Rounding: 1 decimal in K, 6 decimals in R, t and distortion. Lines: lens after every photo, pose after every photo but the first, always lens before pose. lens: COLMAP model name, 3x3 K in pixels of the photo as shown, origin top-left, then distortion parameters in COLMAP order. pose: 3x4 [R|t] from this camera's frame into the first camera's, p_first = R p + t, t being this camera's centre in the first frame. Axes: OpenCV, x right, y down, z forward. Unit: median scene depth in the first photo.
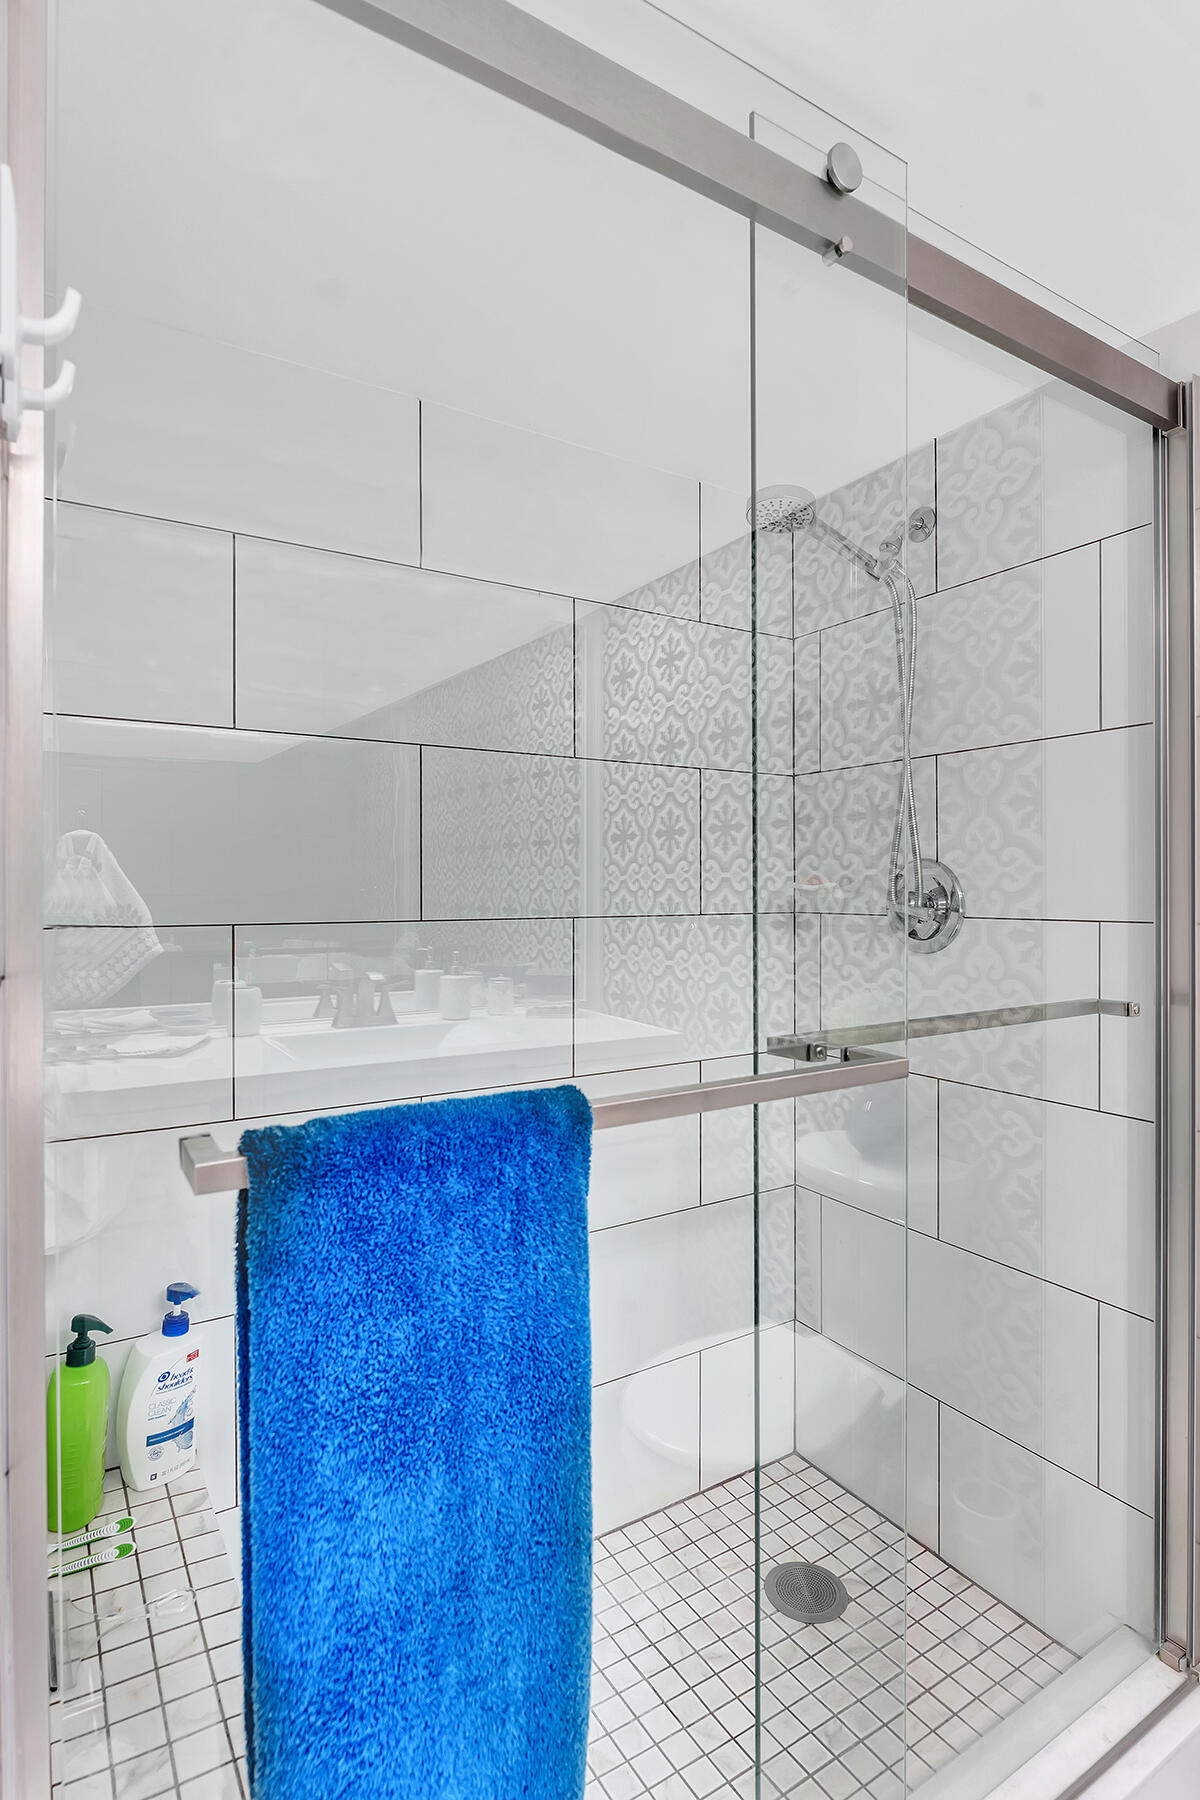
lens RADIAL K [[914.3, 0, 595.1], [0, 914.3, 898.5], [0, 0, 1]] dist [-0.005929, -0.001197]
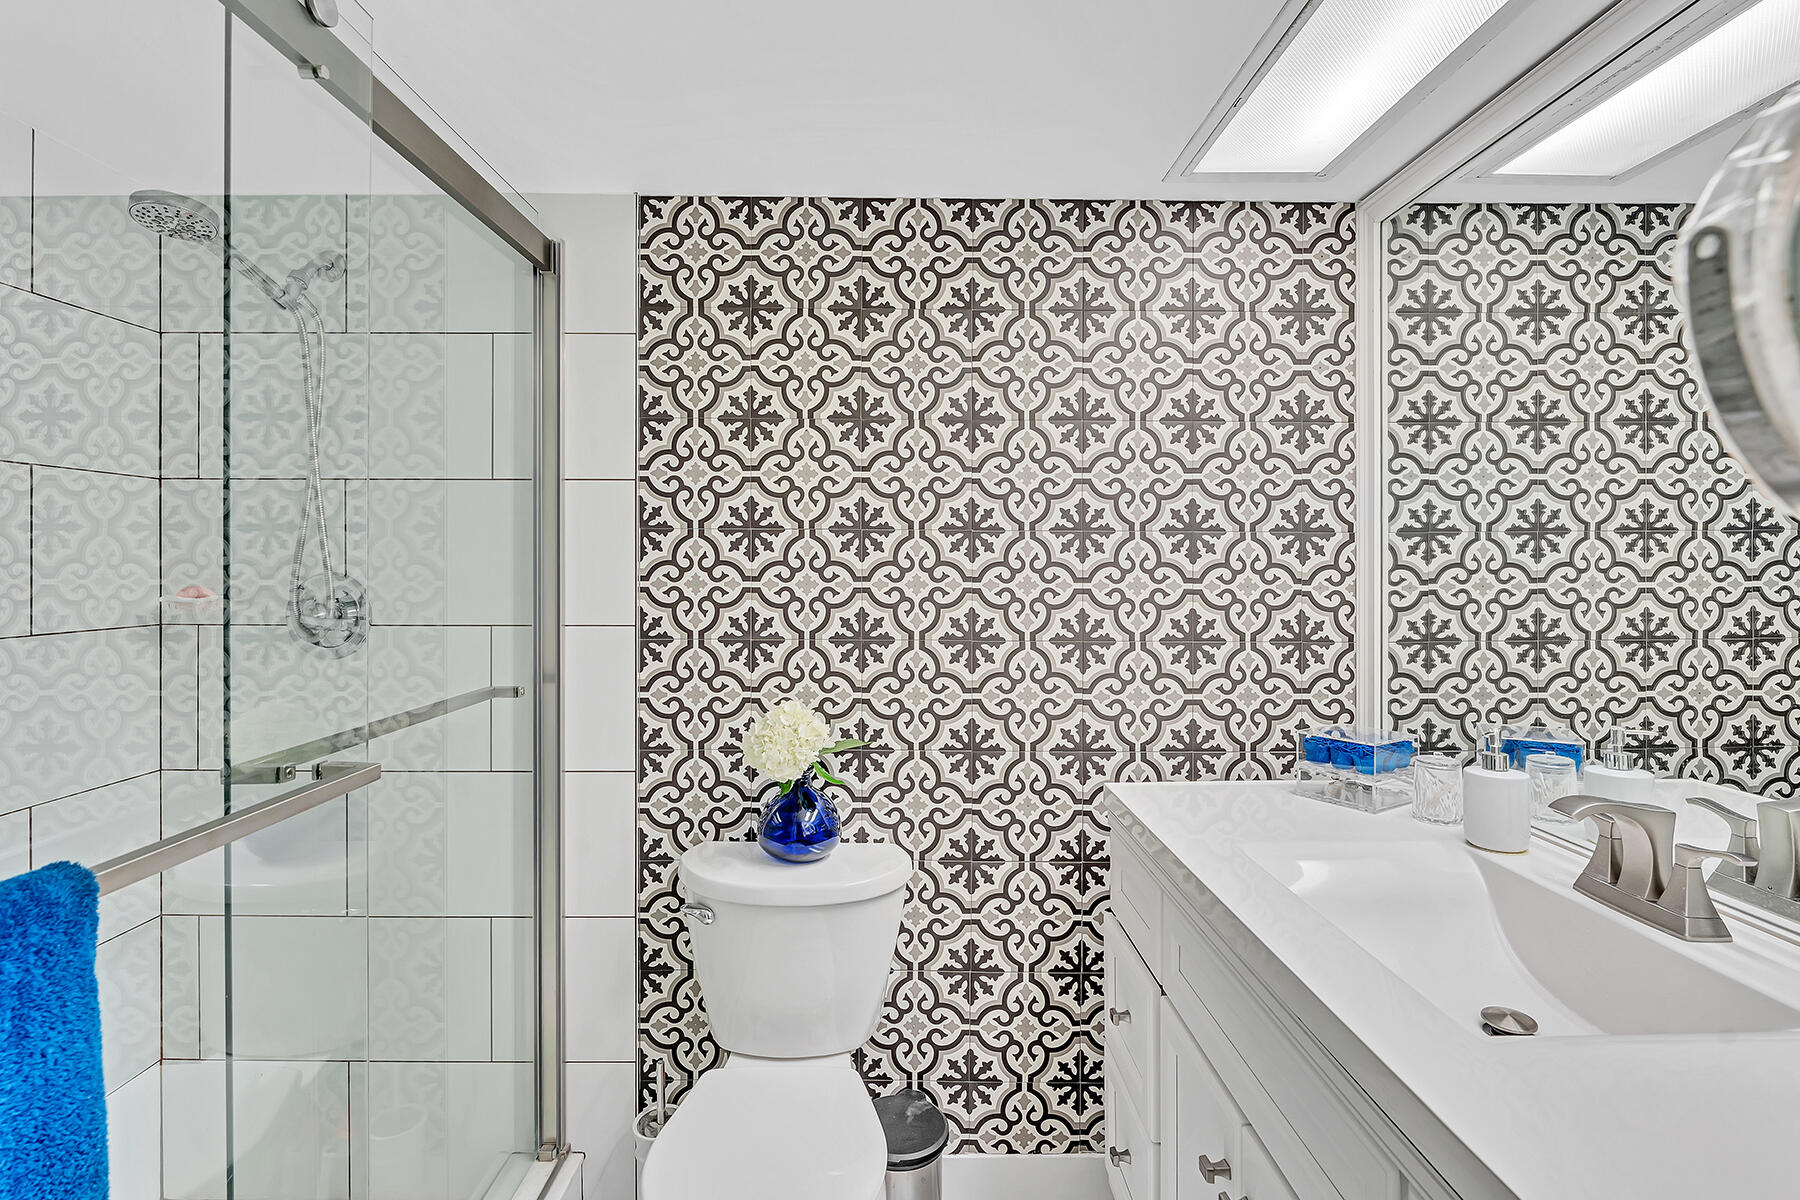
lens RADIAL K [[842.8, 0, 907.4], [0, 842.8, 575.7], [0, 0, 1]] dist [-0.002342, -0.000675]
pose [[0.512738, -0.006836, 0.858518, -0.175624], [-0.001773, 0.999958, 0.009021, -0.058889], [-0.858544, -0.006148, 0.512704, -0.124467]]
